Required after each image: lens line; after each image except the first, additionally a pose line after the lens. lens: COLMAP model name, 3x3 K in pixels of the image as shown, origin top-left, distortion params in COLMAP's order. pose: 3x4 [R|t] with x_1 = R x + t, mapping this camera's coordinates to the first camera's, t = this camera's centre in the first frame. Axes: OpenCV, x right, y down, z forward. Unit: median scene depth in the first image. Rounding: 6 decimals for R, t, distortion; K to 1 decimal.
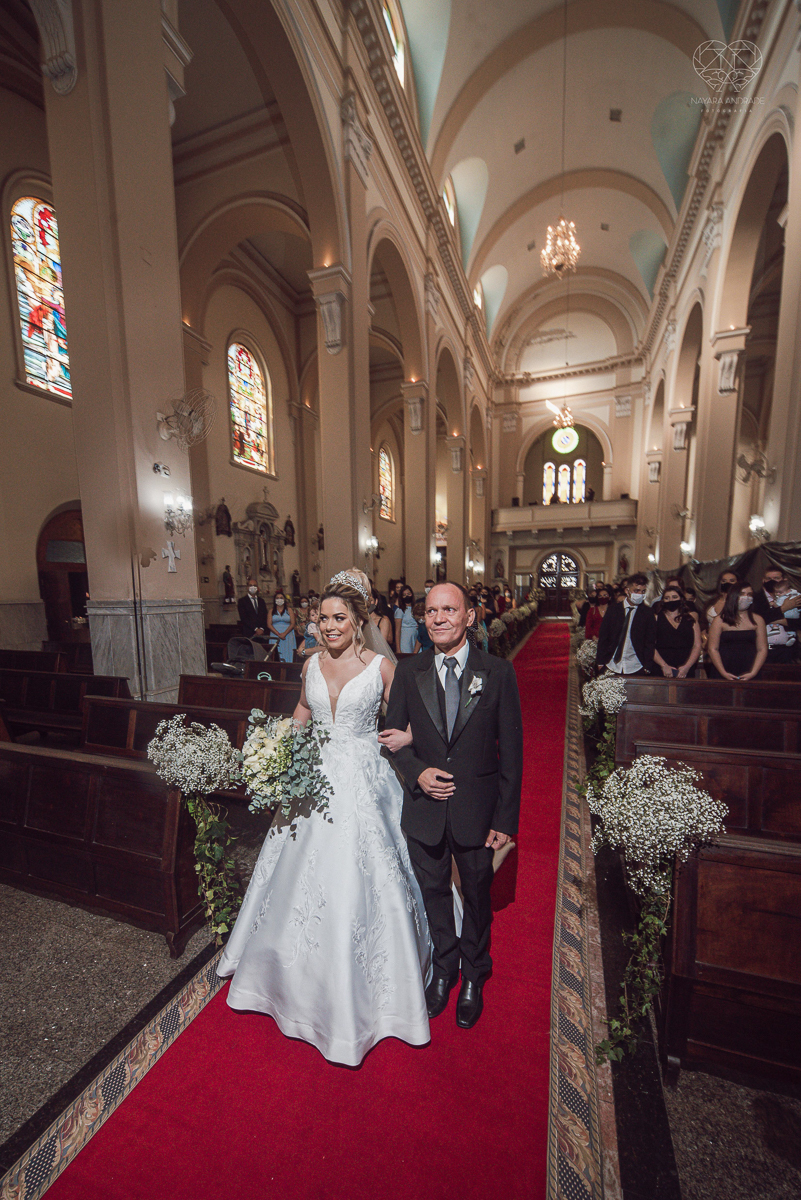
lens RADIAL K [[504.0, 0, 376.6], [0, 504.0, 665.2], [0, 0, 1]] dist [-0.011604, 0.000310]
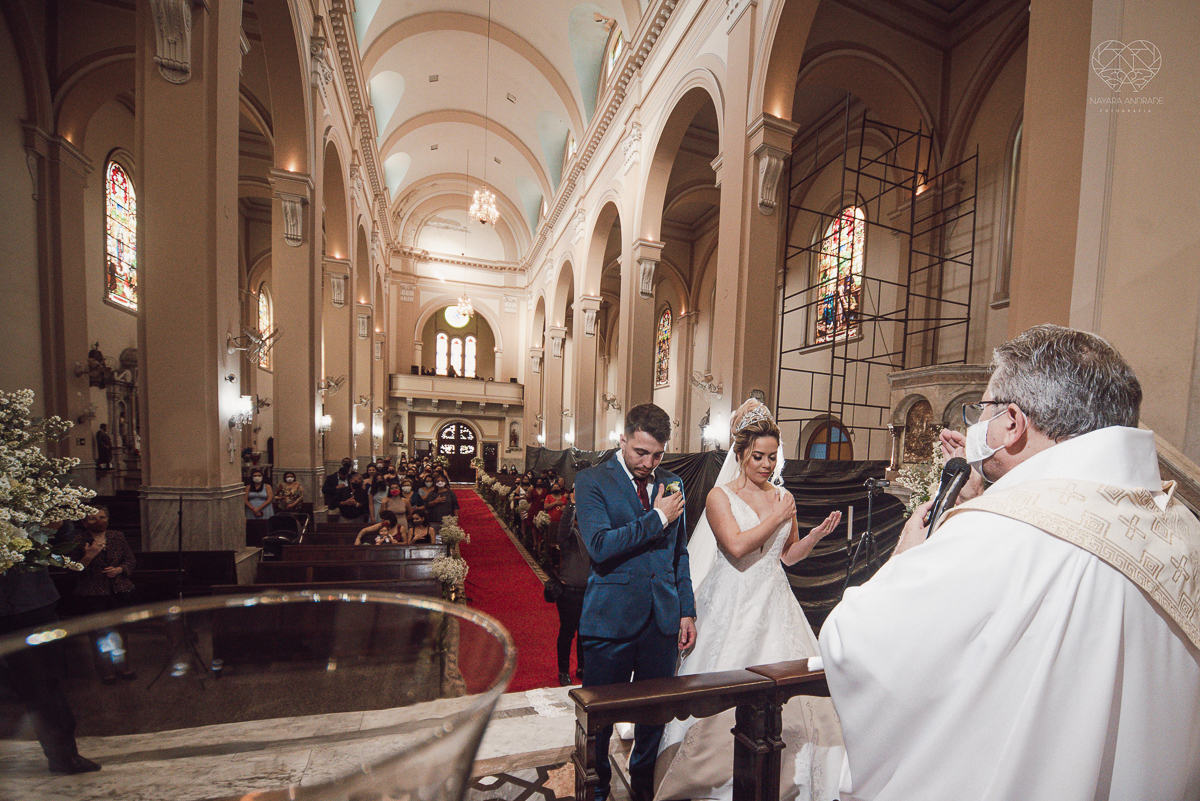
lens RADIAL K [[539.3, 0, 657.6], [0, 539.3, 491.5], [0, 0, 1]] dist [-0.024223, 0.000415]
pose [[0.733629, 0.001665, 0.679549, -0.108080], [0.043459, 0.997835, -0.049362, -0.002209], [-0.678160, 0.065746, 0.731968, -0.123817]]
